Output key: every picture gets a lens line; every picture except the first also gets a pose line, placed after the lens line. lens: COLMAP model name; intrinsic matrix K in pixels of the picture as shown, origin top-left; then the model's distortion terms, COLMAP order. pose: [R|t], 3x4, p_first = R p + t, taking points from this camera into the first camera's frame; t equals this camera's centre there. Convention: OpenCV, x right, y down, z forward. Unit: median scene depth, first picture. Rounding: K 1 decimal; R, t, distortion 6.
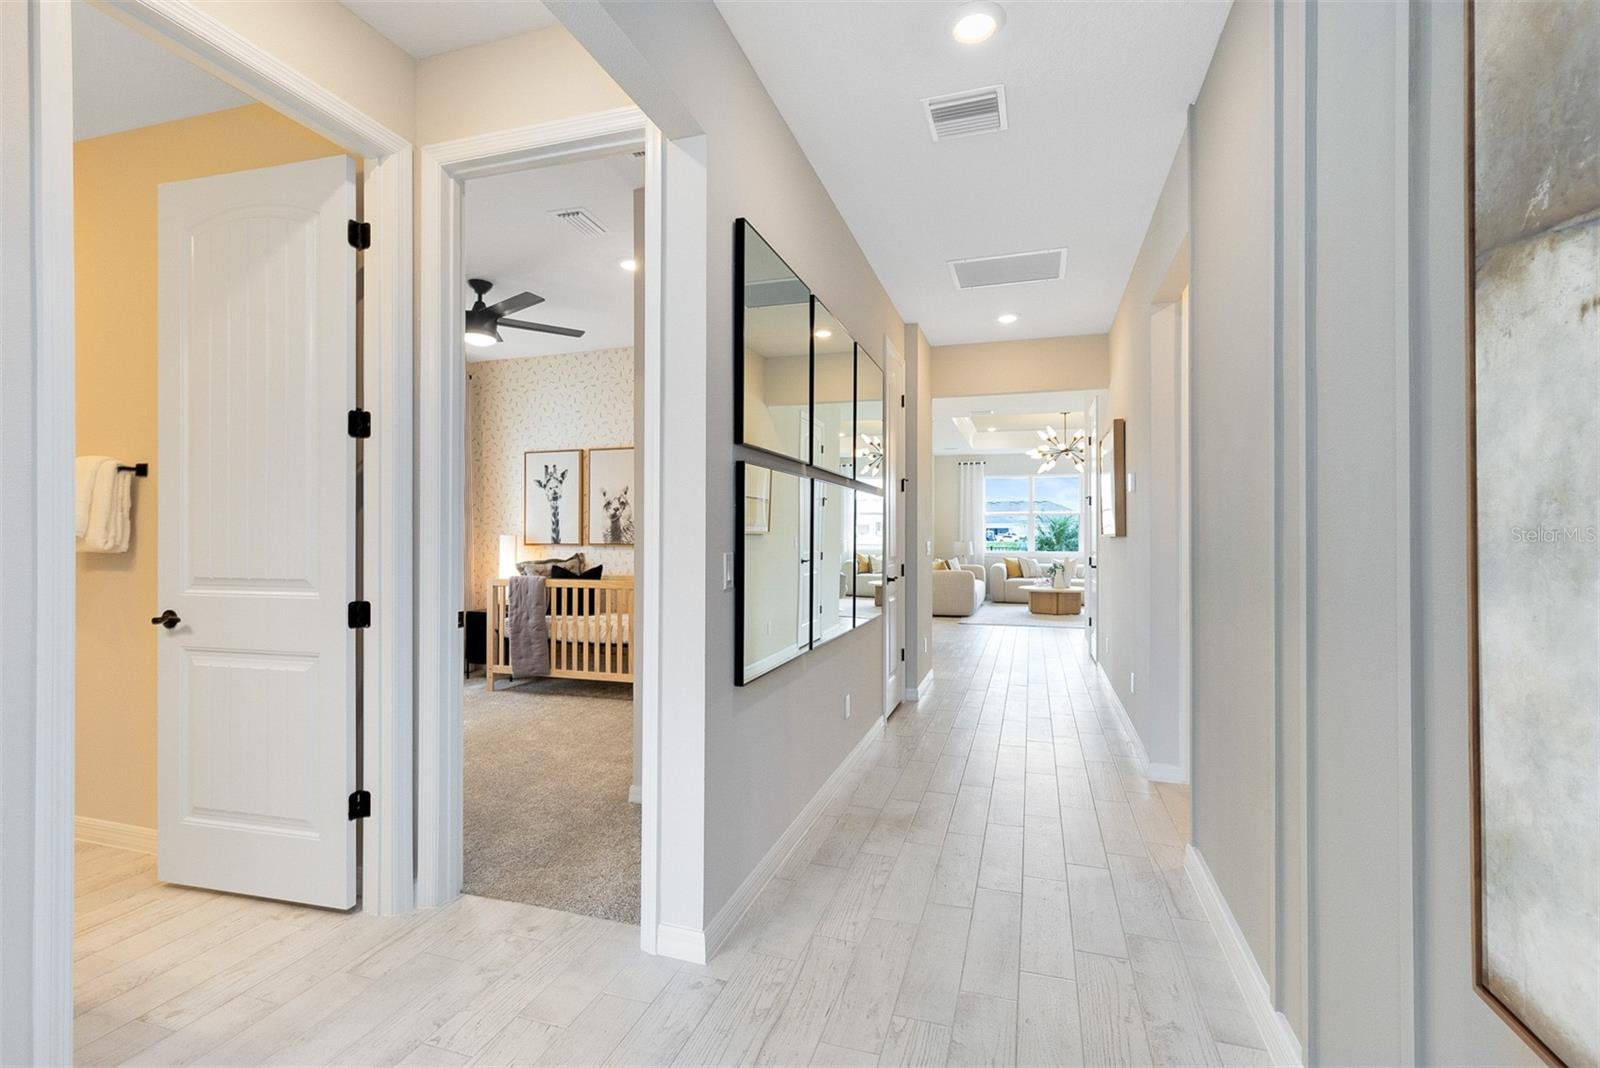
lens RADIAL K [[729.6, 0, 803.3], [0, 729.6, 535.8], [0, 0, 1]] dist [0.003270, 0.000420]
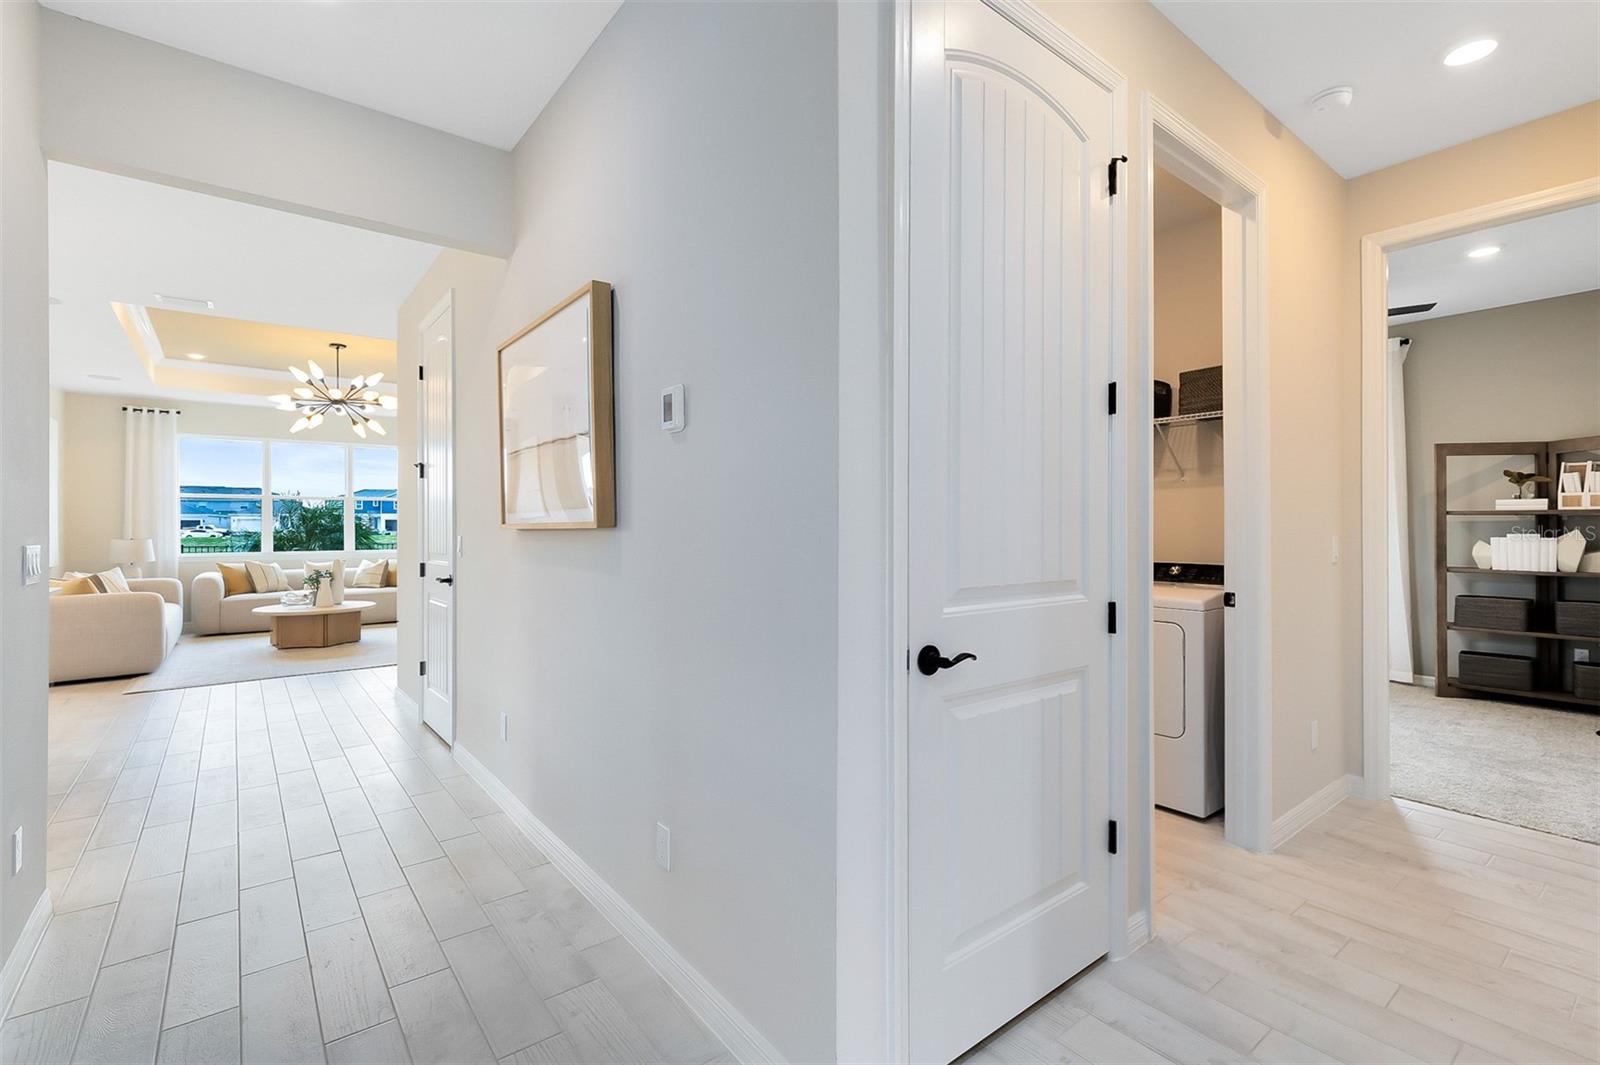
lens RADIAL K [[729.6, 0, 812.2], [0, 729.6, 524.9], [0, 0, 1]] dist [0.003270, 0.000420]
pose [[0.564824, -0.000519, 0.825212, 0.036565], [0.004915, 0.999984, -0.002735, 0.000306], [-0.825197, 0.005601, 0.564817, 0.191735]]
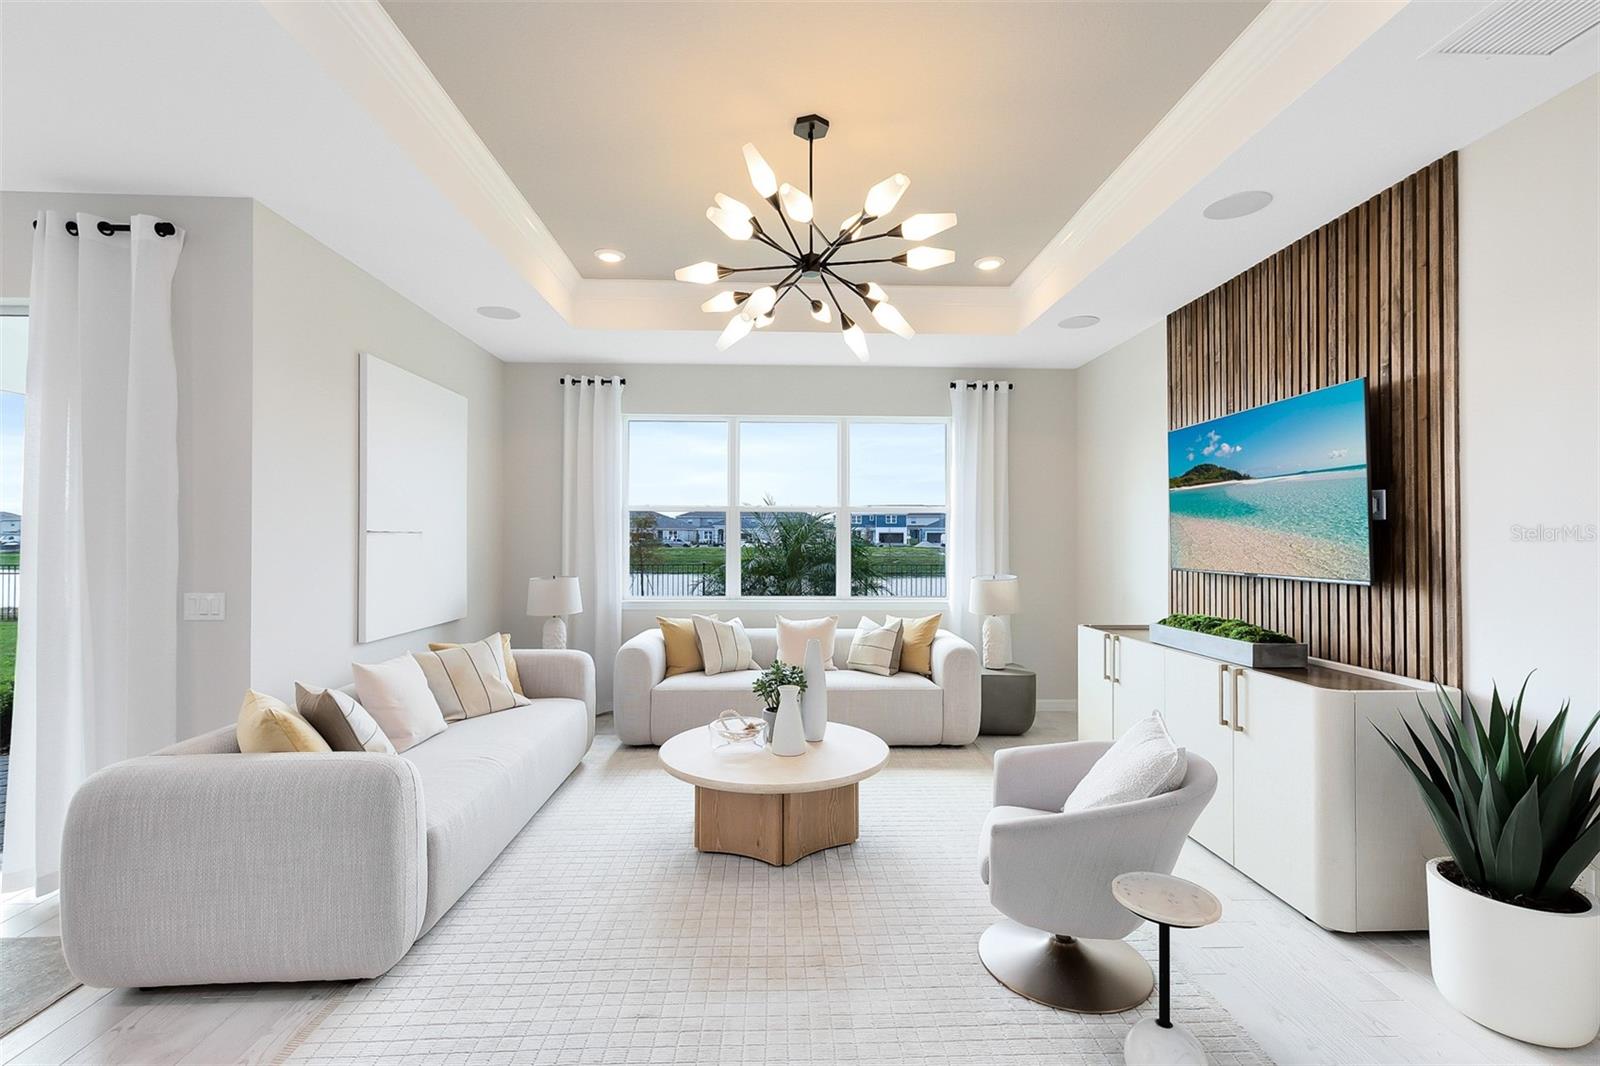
lens RADIAL K [[729.6, 0, 799.9], [0, 729.6, 533.5], [0, 0, 1]] dist [0.003270, 0.000420]
pose [[0.944291, -0.000479, 0.329110, 0.202150], [0.003625, 0.999953, -0.008945, -0.010543], [-0.329091, 0.009640, 0.944249, 0.564739]]
